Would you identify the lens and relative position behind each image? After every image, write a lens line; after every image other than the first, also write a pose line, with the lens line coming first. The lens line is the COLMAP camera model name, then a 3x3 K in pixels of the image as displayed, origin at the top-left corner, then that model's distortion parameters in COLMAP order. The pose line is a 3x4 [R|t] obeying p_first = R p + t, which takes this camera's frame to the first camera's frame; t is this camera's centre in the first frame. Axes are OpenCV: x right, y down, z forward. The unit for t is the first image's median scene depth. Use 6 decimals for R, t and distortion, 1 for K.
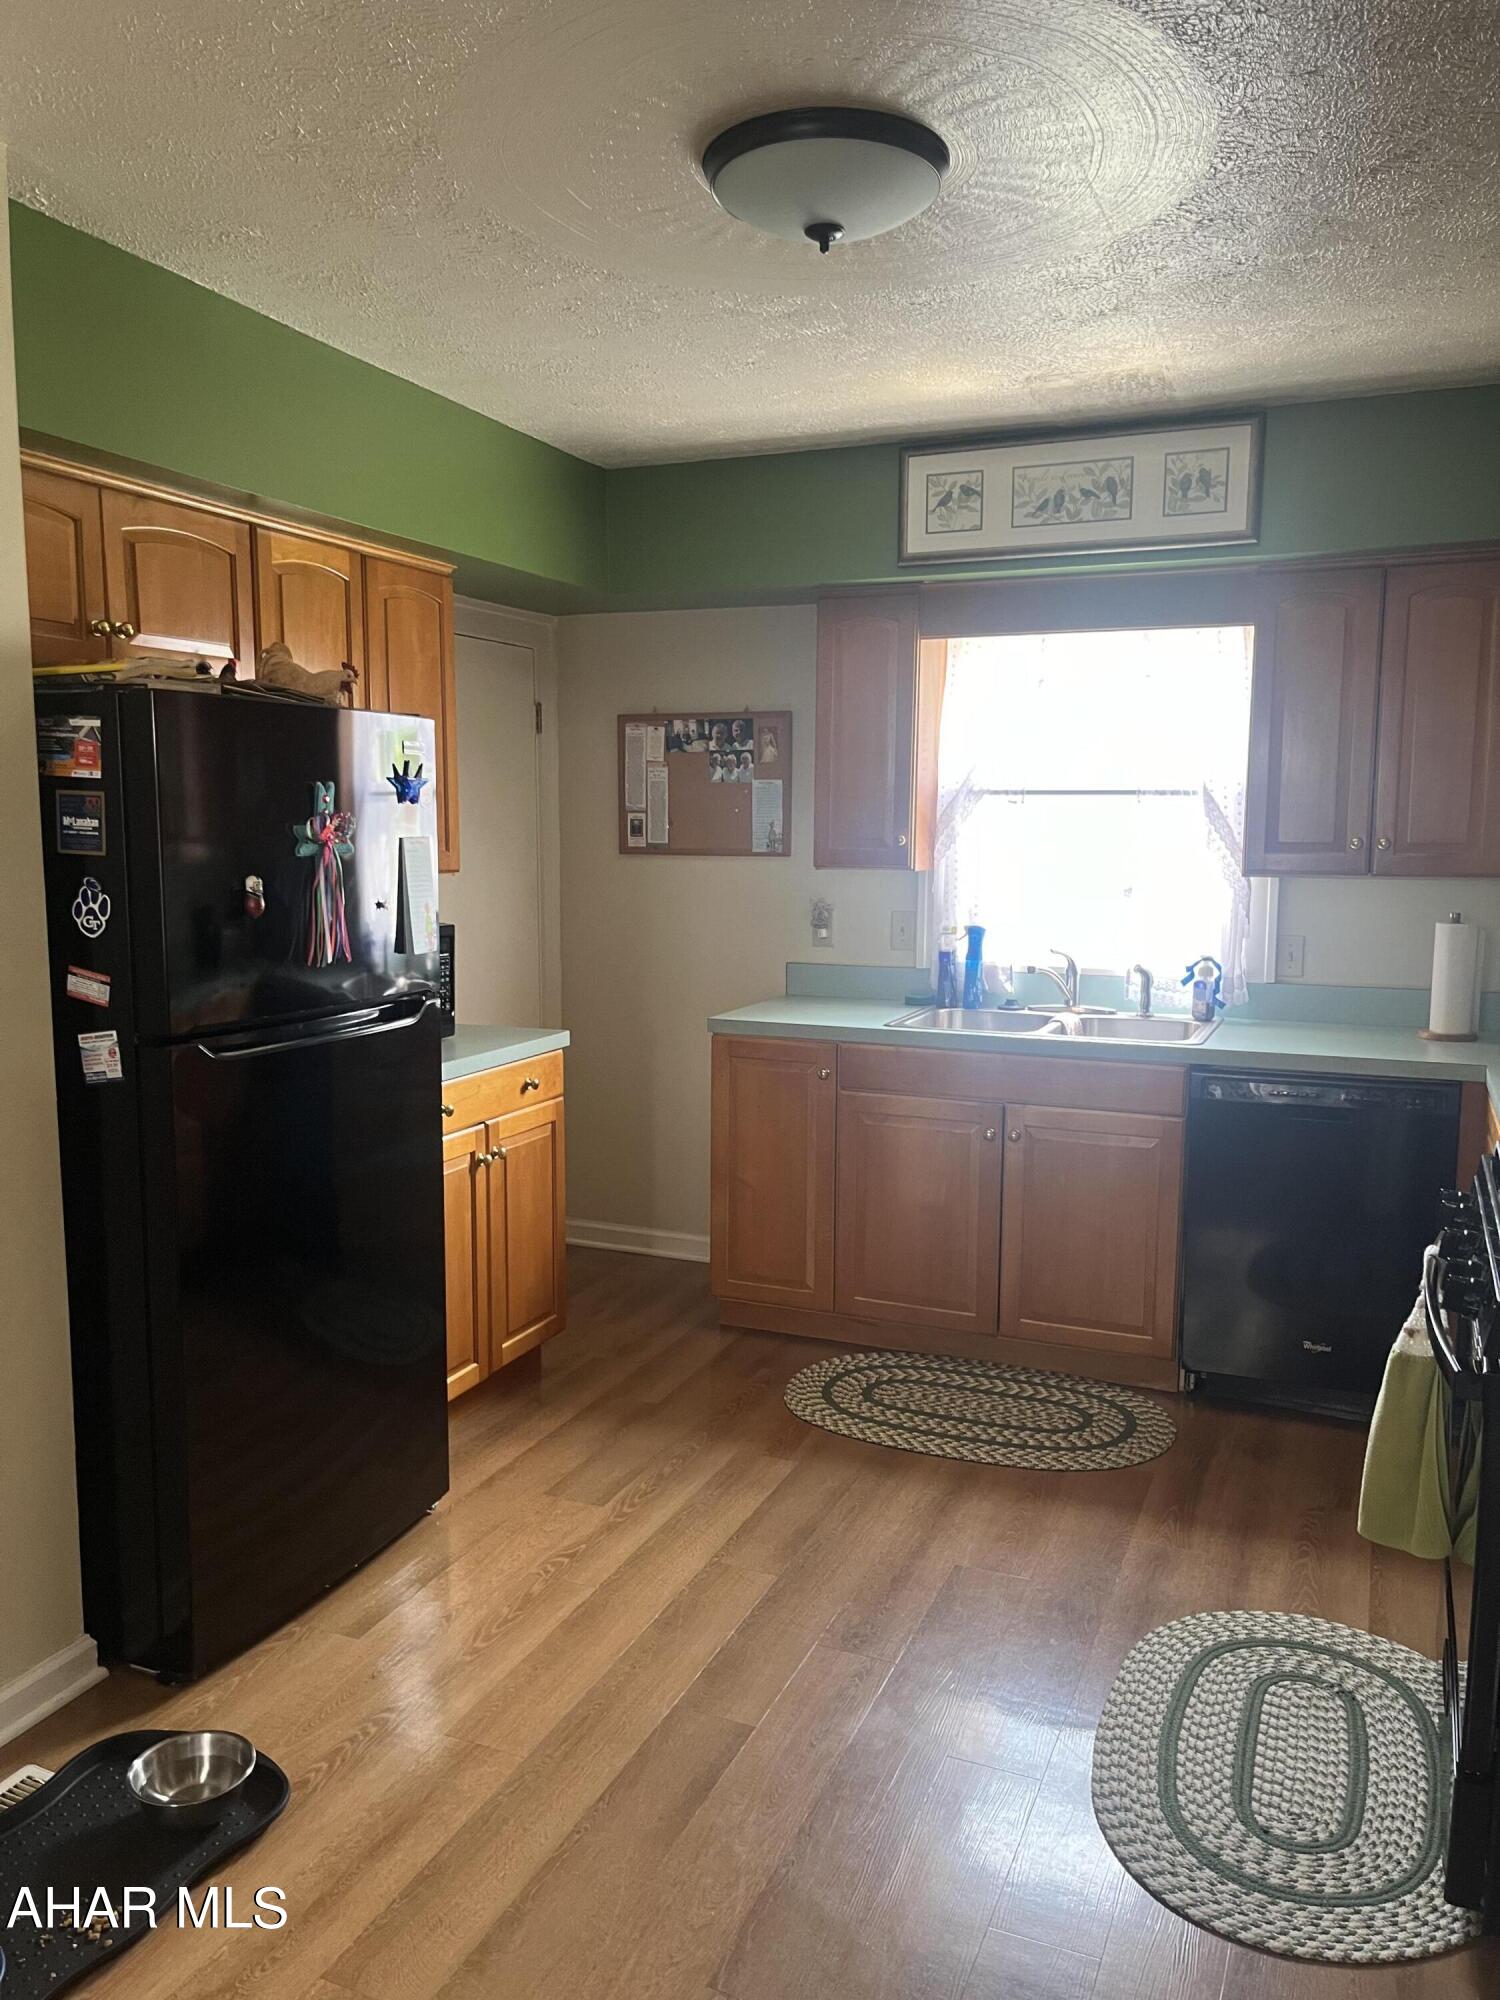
lens RADIAL K [[1512.4, 0, 737.5], [0, 1512.4, 1008.2], [0, 0, 1]] dist [0.038110, -0.068139]
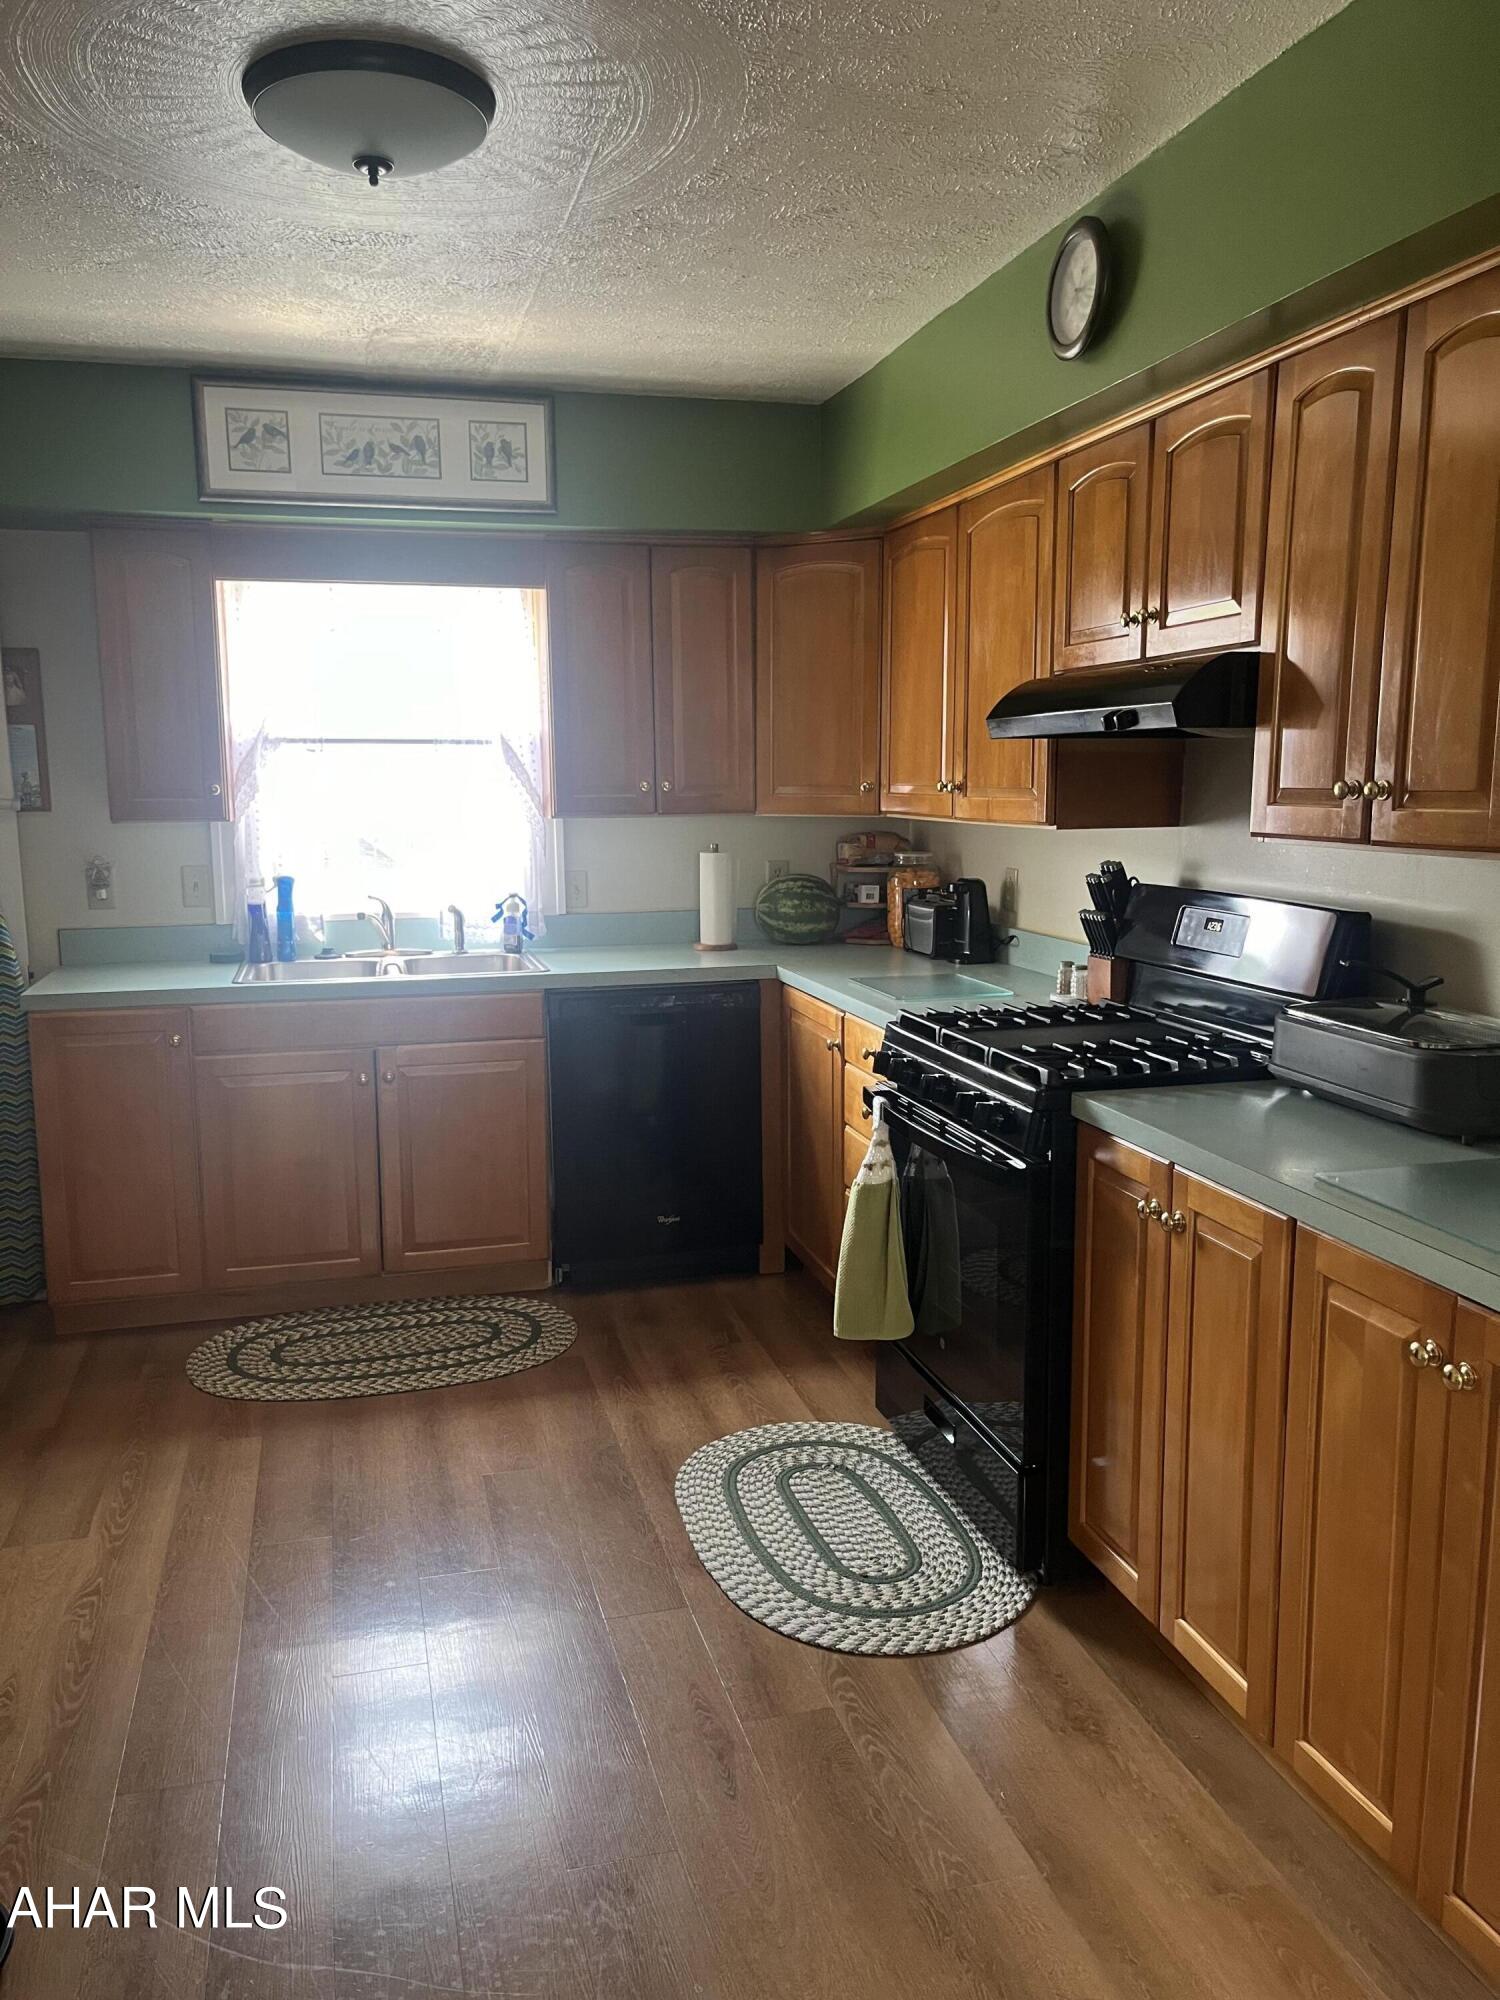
lens RADIAL K [[1512.4, 0, 734.7], [0, 1512.4, 1007.3], [0, 0, 1]] dist [0.038110, -0.068139]
pose [[0.787513, -0.102032, 0.607794, -0.252521], [0.087025, 0.994729, 0.054230, 0.002318], [-0.610124, 0.010186, 0.792241, 0.045733]]
